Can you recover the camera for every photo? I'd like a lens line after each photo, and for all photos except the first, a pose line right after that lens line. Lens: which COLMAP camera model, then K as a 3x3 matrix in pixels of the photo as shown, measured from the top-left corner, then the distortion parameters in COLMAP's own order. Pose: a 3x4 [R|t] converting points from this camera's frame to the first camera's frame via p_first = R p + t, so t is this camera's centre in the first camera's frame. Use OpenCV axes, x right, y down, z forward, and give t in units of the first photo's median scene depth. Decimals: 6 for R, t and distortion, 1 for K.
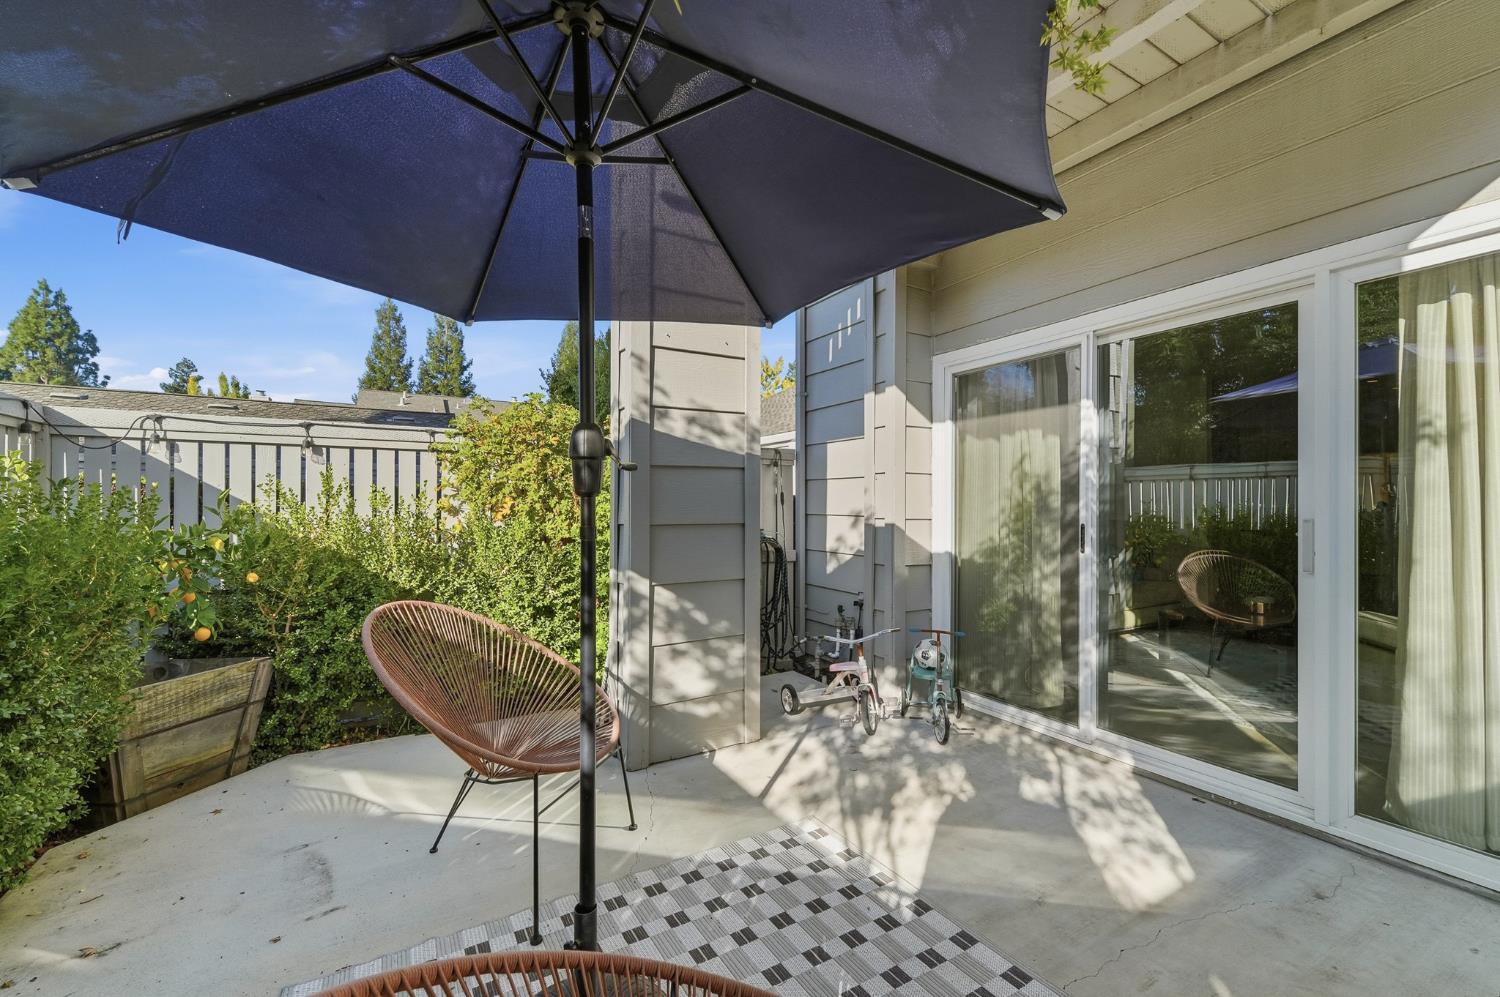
lens RADIAL K [[616.1, 0, 752.2], [0, 616.1, 505.4], [0, 0, 1]] dist [0.000886, -0.000199]
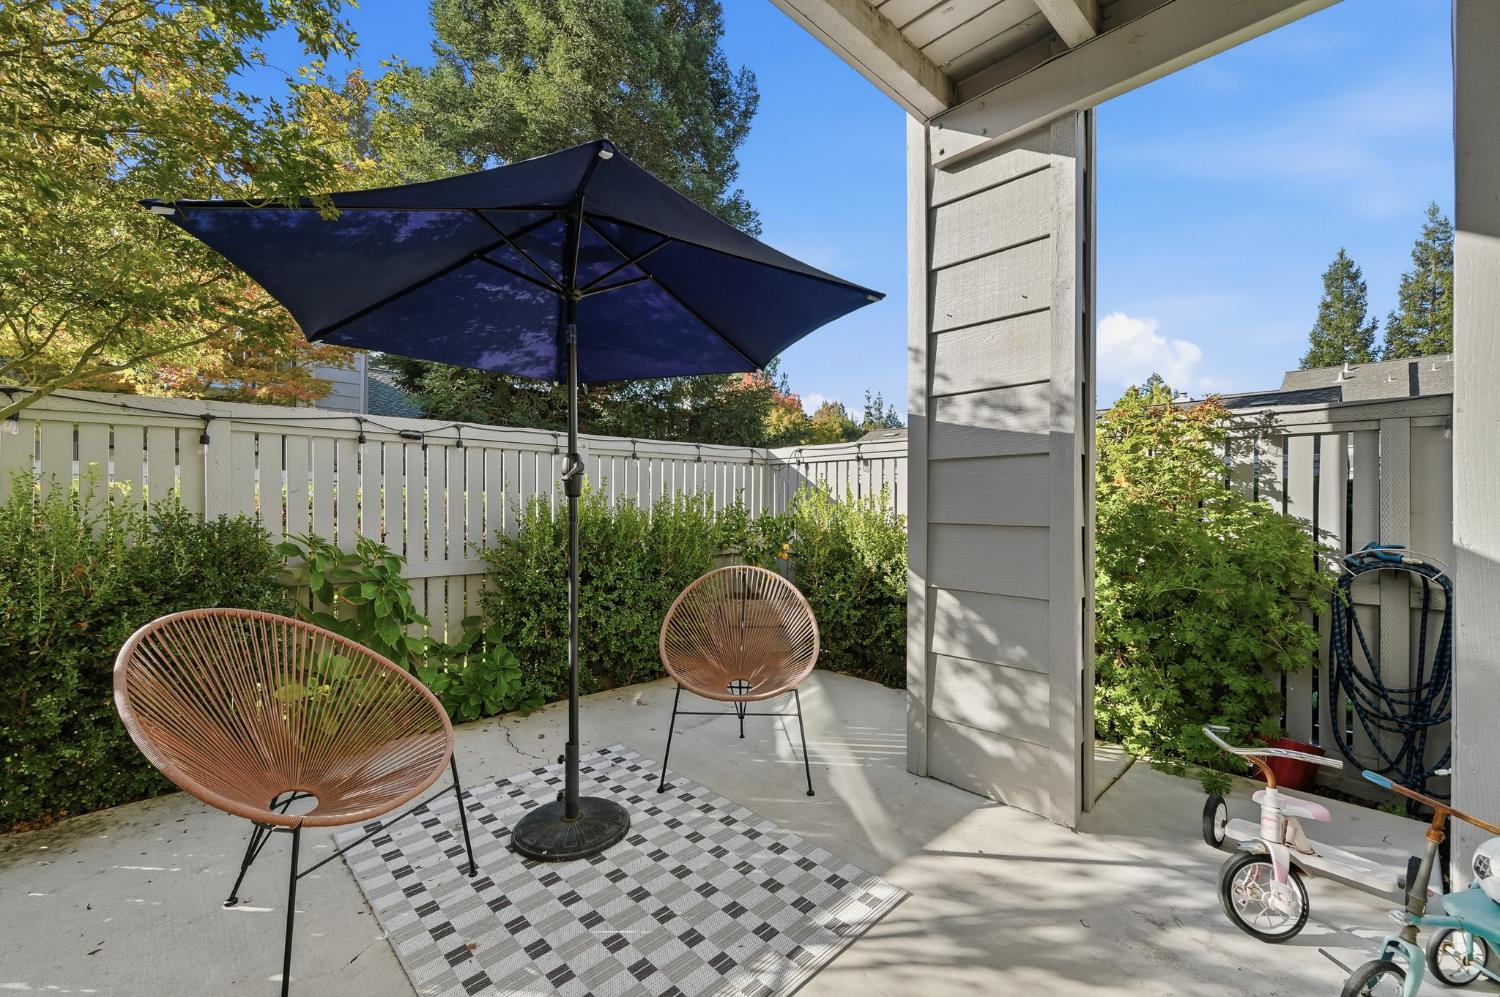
lens RADIAL K [[612.5, 0, 750.5], [0, 612.5, 502.4], [0, 0, 1]] dist [-0.000206, -0.000379]
pose [[0.225100, 0.003695, -0.974329, 0.651937], [-0.002453, 0.999992, 0.003226, -0.003310], [0.974333, 0.001664, 0.225107, 0.491919]]
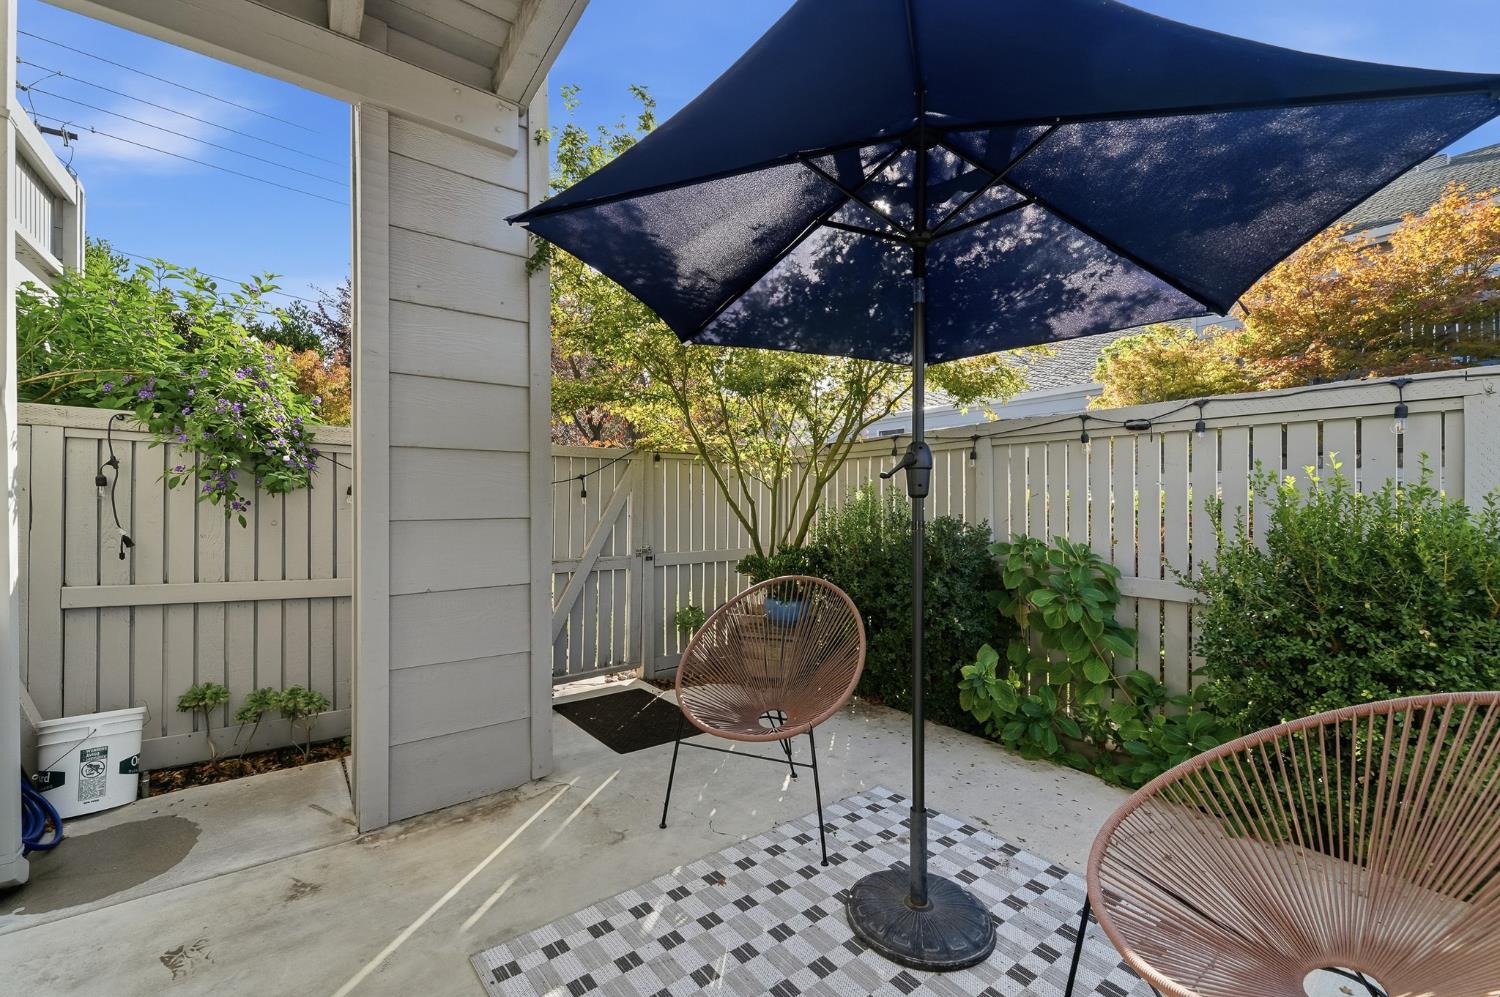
lens RADIAL K [[612.5, 0, 750.5], [0, 612.5, 502.4], [0, 0, 1]] dist [-0.000206, -0.000379]
pose [[-0.994403, 0.003428, -0.105594, 0.099792], [0.003856, 0.999985, -0.003851, -0.001662], [0.105579, -0.004237, -0.994402, 1.021002]]
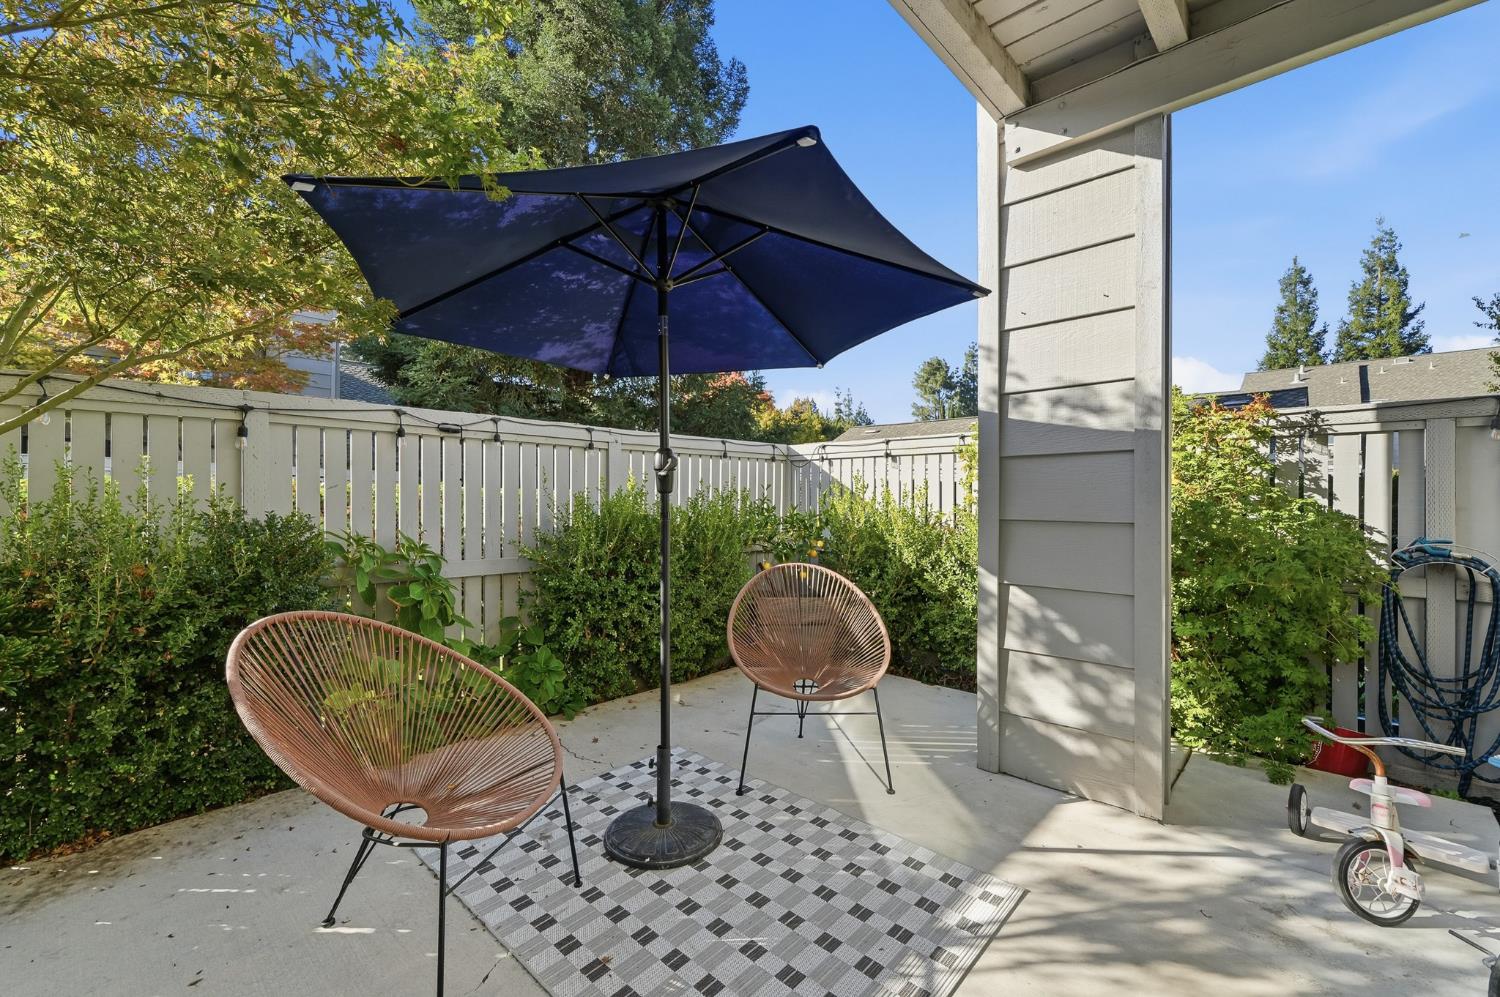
lens RADIAL K [[619.2, 0, 750.0], [0, 619.2, 498.5], [0, 0, 1]] dist [0.000267, -0.000327]
pose [[0.275767, 0.002803, -0.961221, 0.609142], [-0.003136, 0.999993, 0.002016, -0.002463], [0.961220, 0.002458, 0.275773, 0.344005]]
